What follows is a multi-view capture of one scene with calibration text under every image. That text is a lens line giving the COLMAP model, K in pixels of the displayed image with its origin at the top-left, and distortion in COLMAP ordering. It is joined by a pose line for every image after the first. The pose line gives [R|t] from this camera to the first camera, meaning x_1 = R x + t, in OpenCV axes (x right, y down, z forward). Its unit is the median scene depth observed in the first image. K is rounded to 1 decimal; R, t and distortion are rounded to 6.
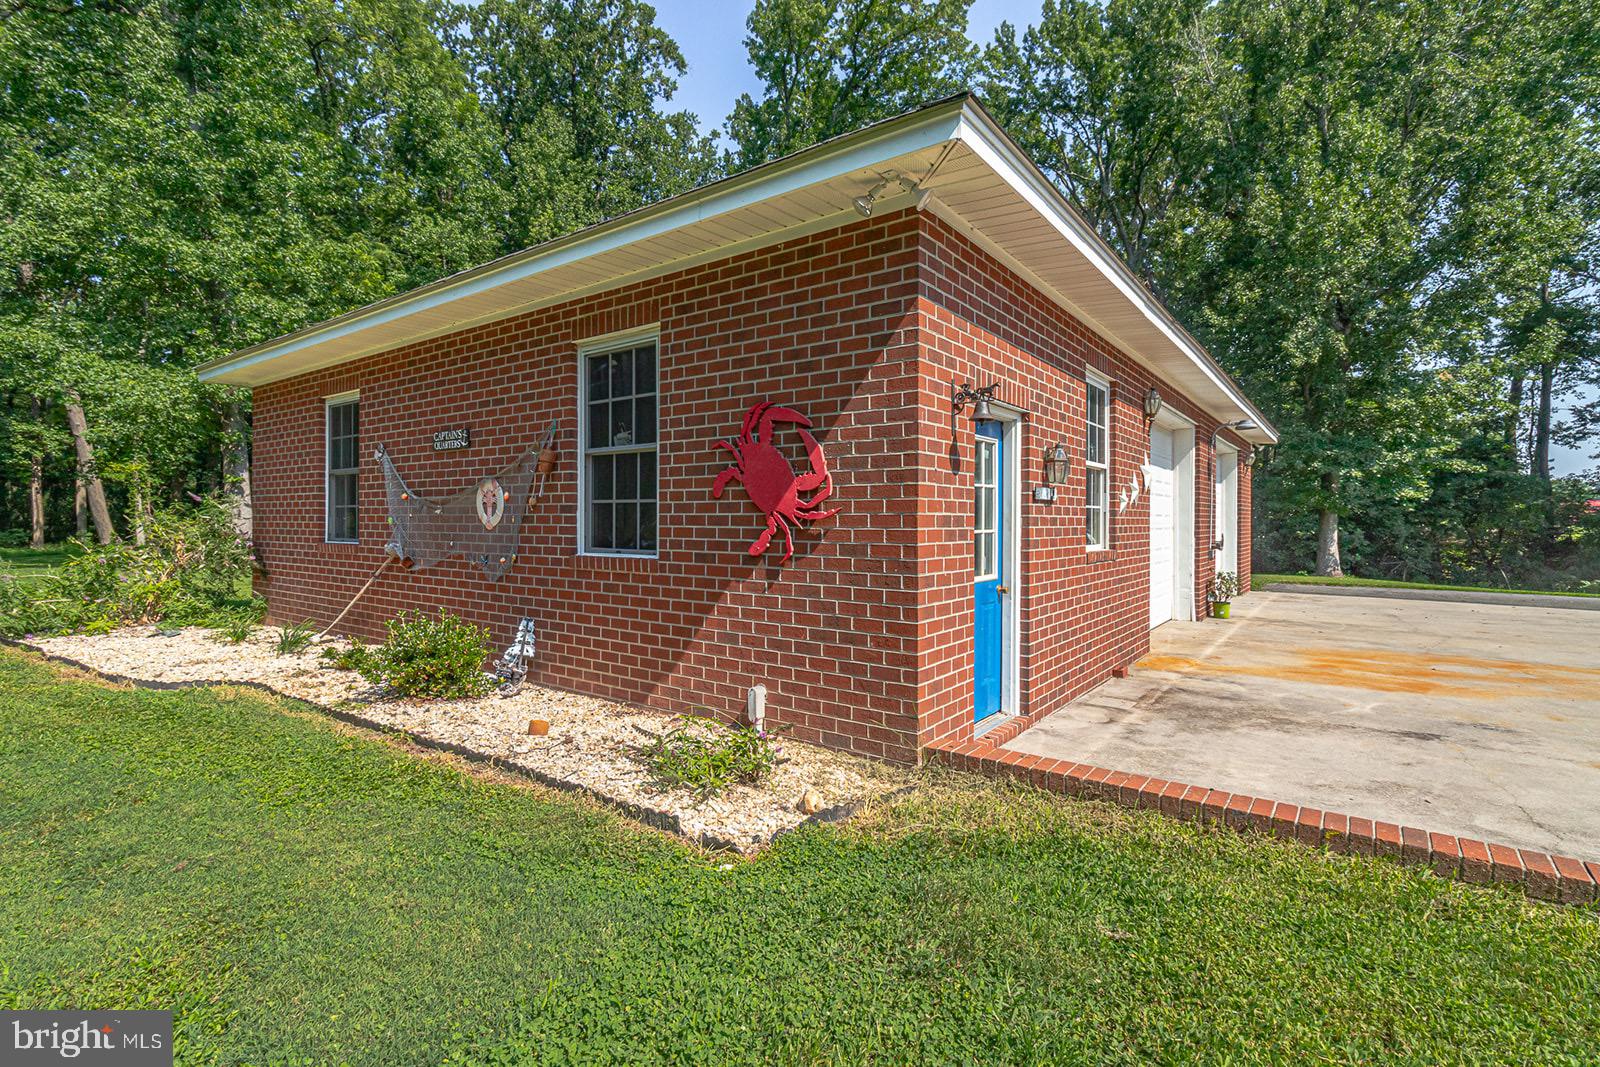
lens RADIAL K [[745.1, 0, 800.0], [0, 745.1, 533.5], [0, 0, 1]] dist [0.003519, 0.000539]
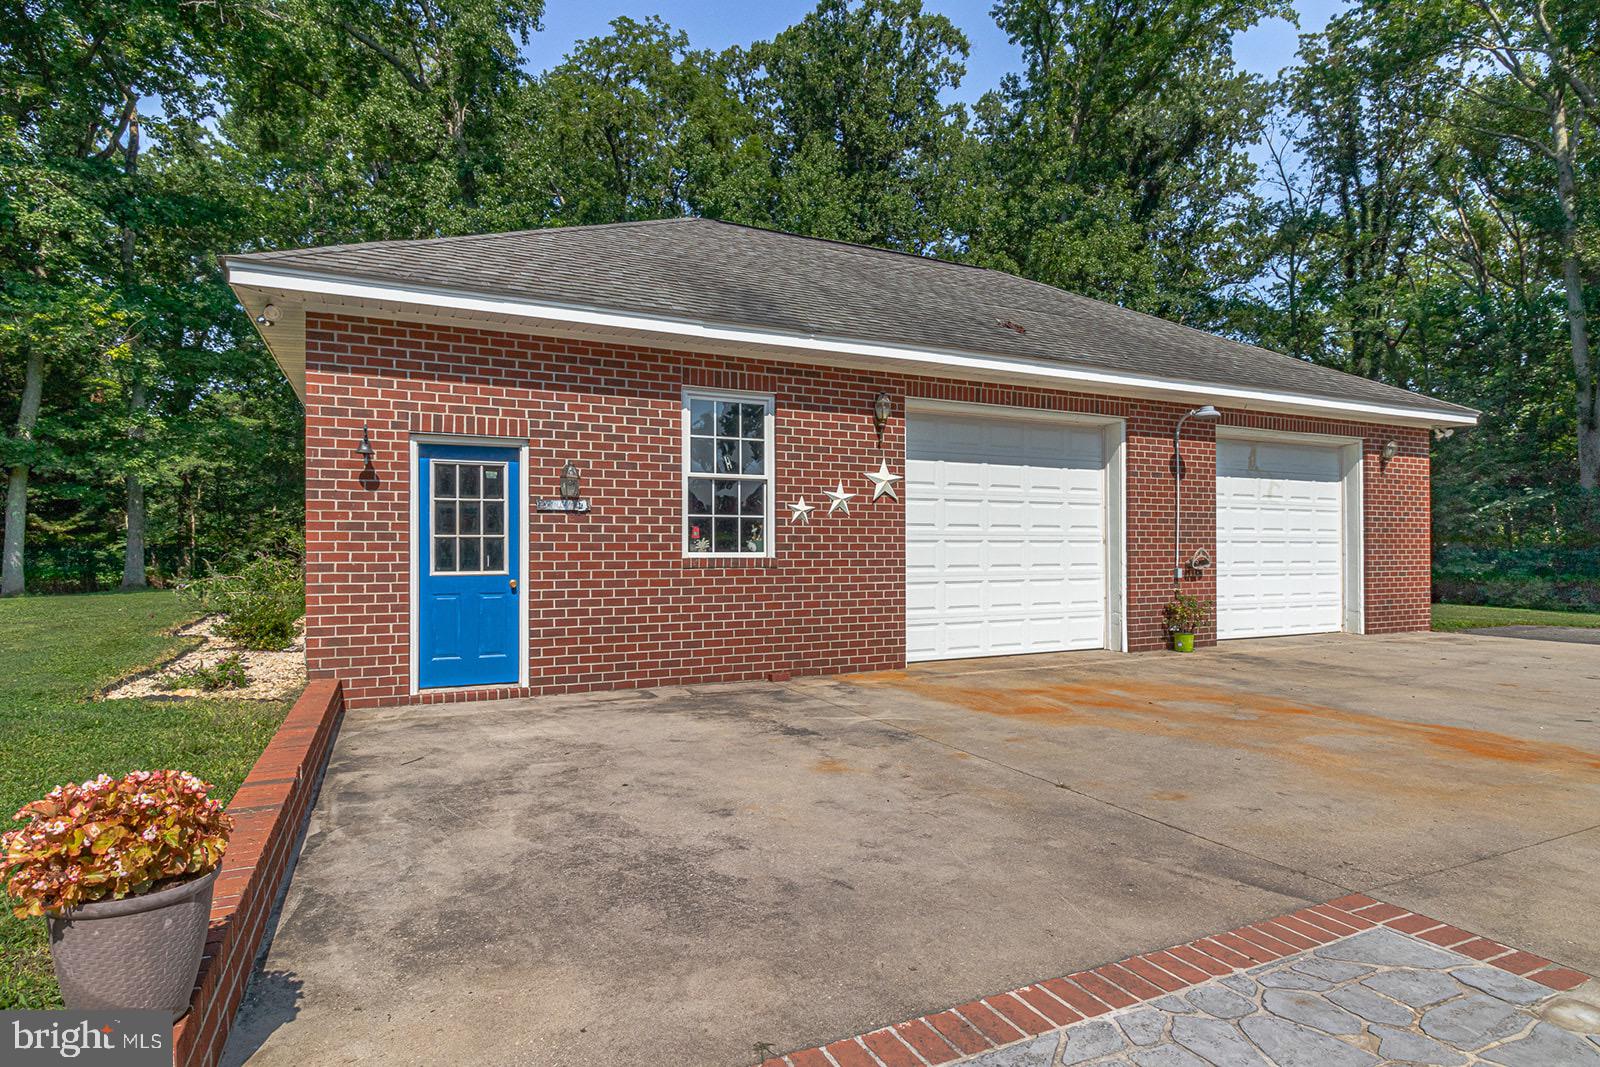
lens RADIAL K [[851.8, 0, 800.0], [0, 851.8, 551.9], [0, 0, 1]] dist [0.002568, 0.000346]
pose [[0.888747, -0.006910, -0.458346, 0.138553], [-0.001061, 0.999853, -0.017131, 0.004860], [0.458397, 0.015712, 0.888608, -0.004730]]
